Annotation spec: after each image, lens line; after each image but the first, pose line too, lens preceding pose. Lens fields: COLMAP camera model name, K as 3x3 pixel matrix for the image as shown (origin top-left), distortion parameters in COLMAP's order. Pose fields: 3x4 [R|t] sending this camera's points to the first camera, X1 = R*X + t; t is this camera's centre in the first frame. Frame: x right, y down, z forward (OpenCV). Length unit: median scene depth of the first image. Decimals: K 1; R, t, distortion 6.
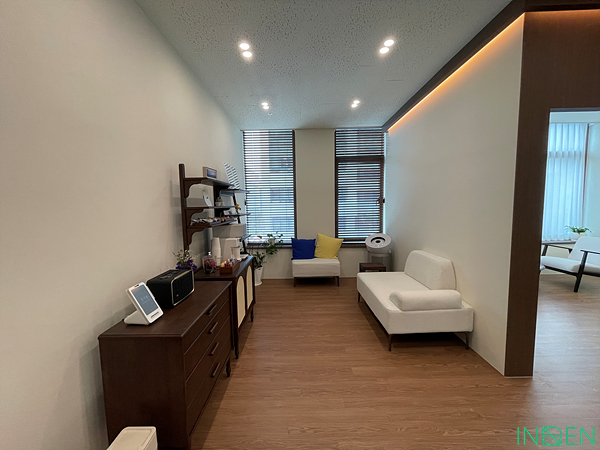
lens RADIAL K [[241.8, 0, 298.4], [0, 241.8, 224.9], [0, 0, 1]] dist [-0.004095, -0.000001]
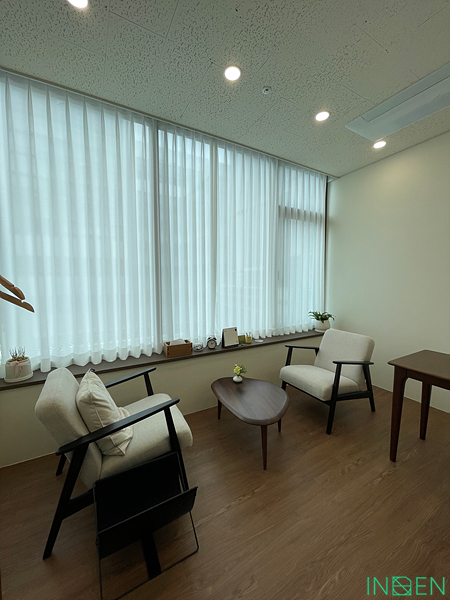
lens RADIAL K [[241.8, 0, 225.5], [0, 241.8, 299.4], [0, 0, 1]] dist [-0.004095, -0.000001]
pose [[0.865557, -0.015038, 0.500584, 0.543582], [0.023017, 0.999687, -0.009766, -0.035884], [-0.500281, 0.019975, 0.865633, 0.512542]]
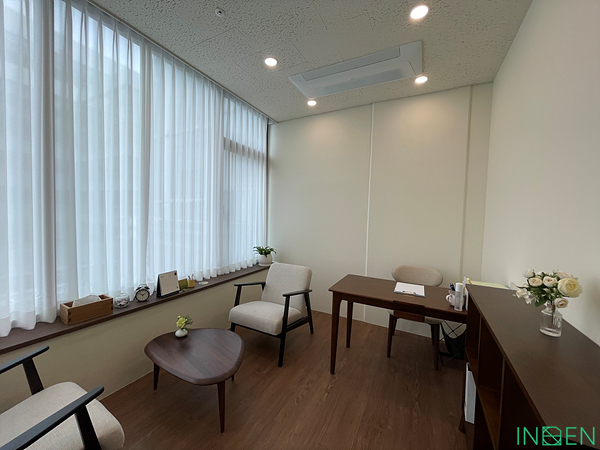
lens RADIAL K [[241.8, 0, 298.5], [0, 241.8, 224.8], [0, 0, 1]] dist [-0.004095, -0.000001]
pose [[0.463018, -0.000005, 0.886349, 0.535189], [0.041887, 0.998883, -0.021876, -0.046295], [-0.885358, 0.047256, 0.462501, 0.554594]]
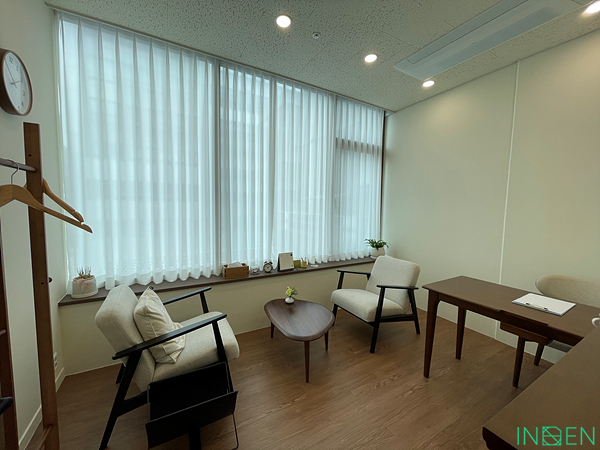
lens RADIAL K [[241.8, 0, 297.7], [0, 241.8, 224.9], [0, 0, 1]] dist [-0.004095, -0.000001]
pose [[0.865881, 0.004019, 0.500235, 0.561158], [0.004308, 0.999871, -0.015490, -0.034158], [-0.500232, 0.015568, 0.865751, 0.459342]]
